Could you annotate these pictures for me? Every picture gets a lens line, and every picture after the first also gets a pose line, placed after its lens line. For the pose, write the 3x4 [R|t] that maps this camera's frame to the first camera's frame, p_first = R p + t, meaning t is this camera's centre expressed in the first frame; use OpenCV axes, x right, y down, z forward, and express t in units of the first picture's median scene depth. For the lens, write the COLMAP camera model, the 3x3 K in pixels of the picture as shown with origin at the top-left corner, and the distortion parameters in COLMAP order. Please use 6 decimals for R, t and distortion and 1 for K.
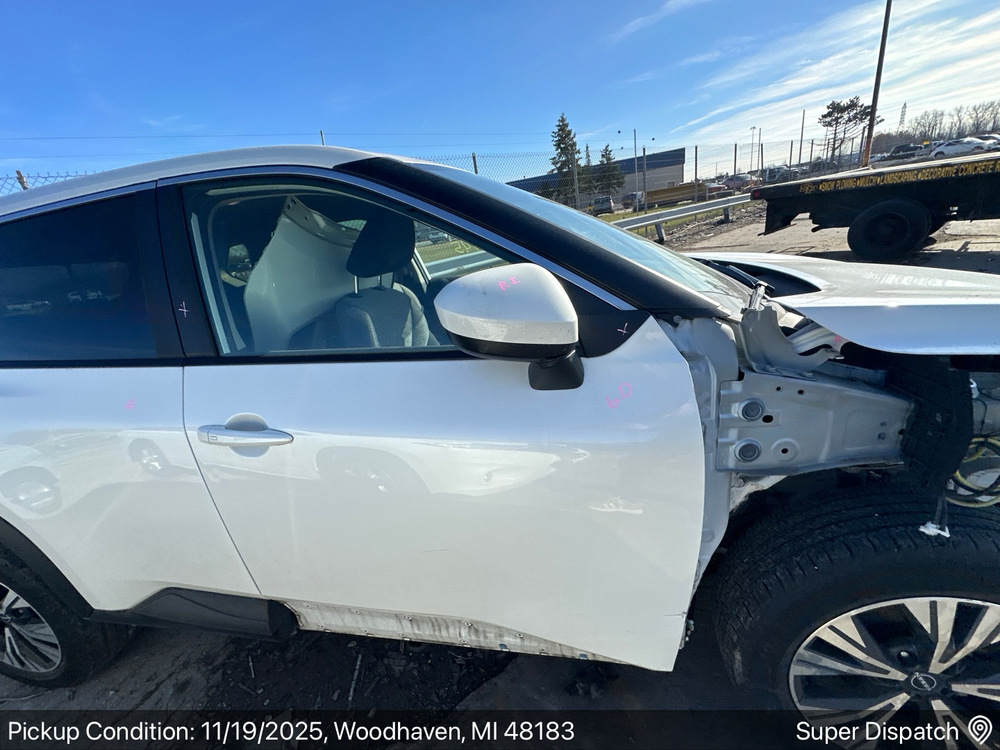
lens RADIAL K [[399.5, 0, 497.7], [0, 399.5, 373.3], [0, 0, 1]] dist [-0.001258, 0.000110]
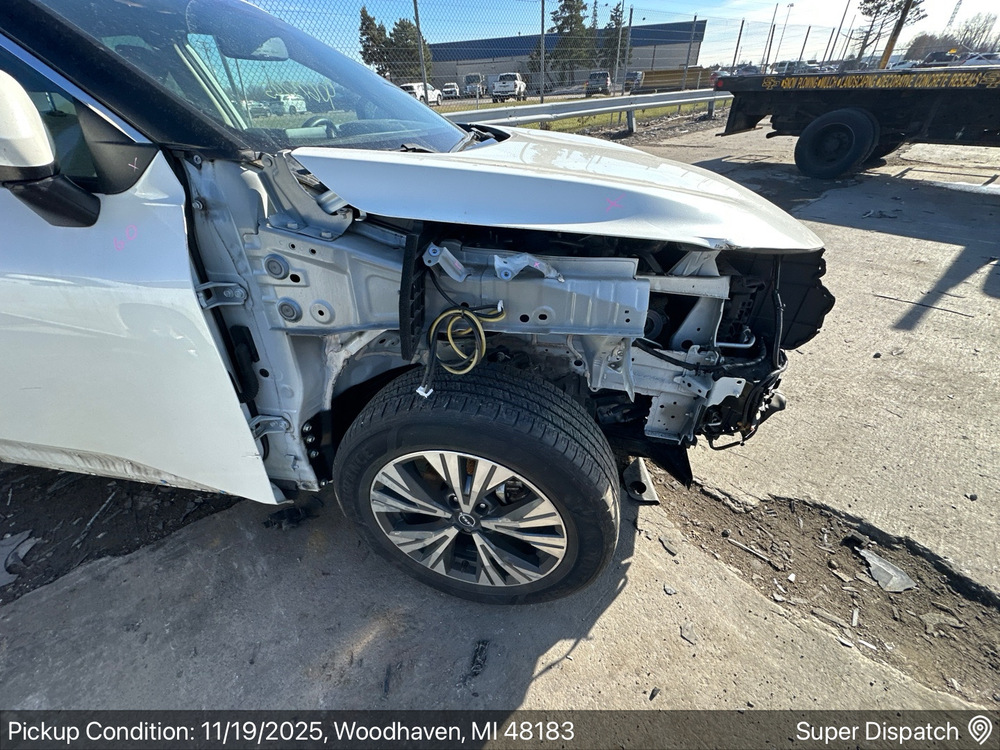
lens RADIAL K [[399.5, 0, 497.7], [0, 399.5, 373.3], [0, 0, 1]] dist [-0.001258, 0.000110]
pose [[0.994010, 0.076345, 0.078204, 0.618267], [-0.093510, 0.964493, 0.247002, 0.027037], [-0.056570, -0.252835, 0.965854, -0.030845]]
